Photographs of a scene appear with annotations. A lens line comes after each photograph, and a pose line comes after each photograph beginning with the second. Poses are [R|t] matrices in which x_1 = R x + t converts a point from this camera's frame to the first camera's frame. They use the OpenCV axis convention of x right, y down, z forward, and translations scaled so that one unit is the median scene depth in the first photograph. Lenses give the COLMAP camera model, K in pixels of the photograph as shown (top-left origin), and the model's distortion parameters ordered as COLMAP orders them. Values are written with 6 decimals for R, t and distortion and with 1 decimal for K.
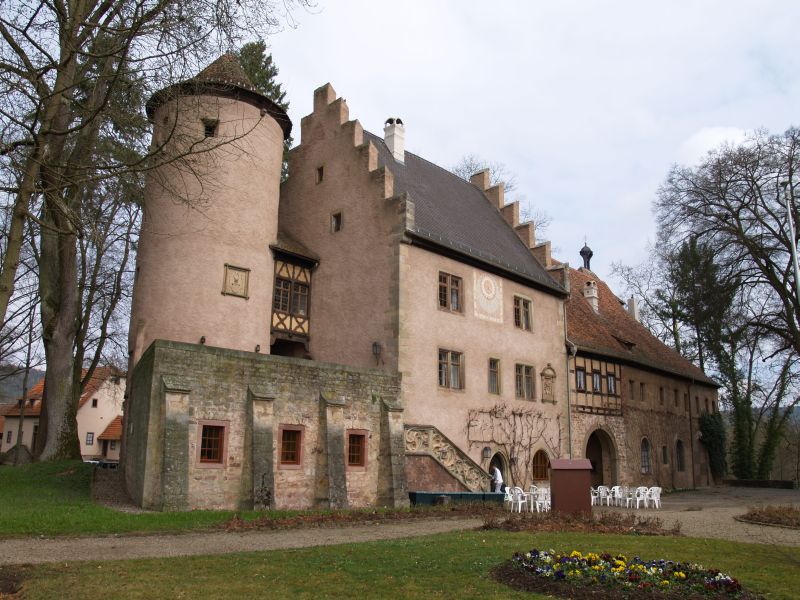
lens RADIAL K [[656.9, 0, 400.0], [0, 656.9, 300.0], [0, 0, 1]] dist [-0.140430, 0.100458]
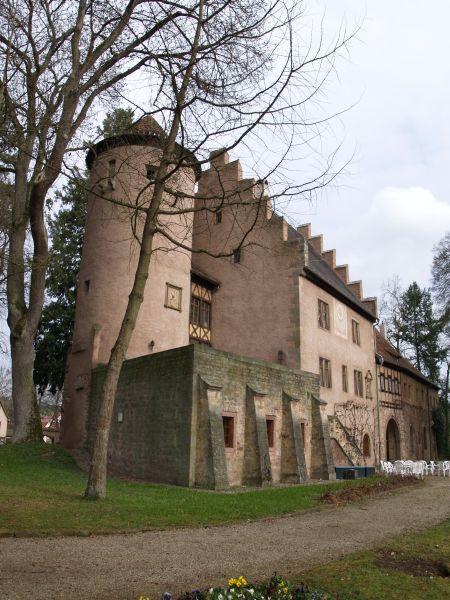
lens RADIAL K [[492.7, 0, 225.0], [0, 492.7, 300.0], [0, 0, 1]] dist [-0.140430, 0.100458]
pose [[0.983803, 0.057791, 0.169682, -0.304910], [-0.052080, 0.997923, -0.037924, 0.006894], [-0.171521, 0.028473, 0.984769, 0.058115]]
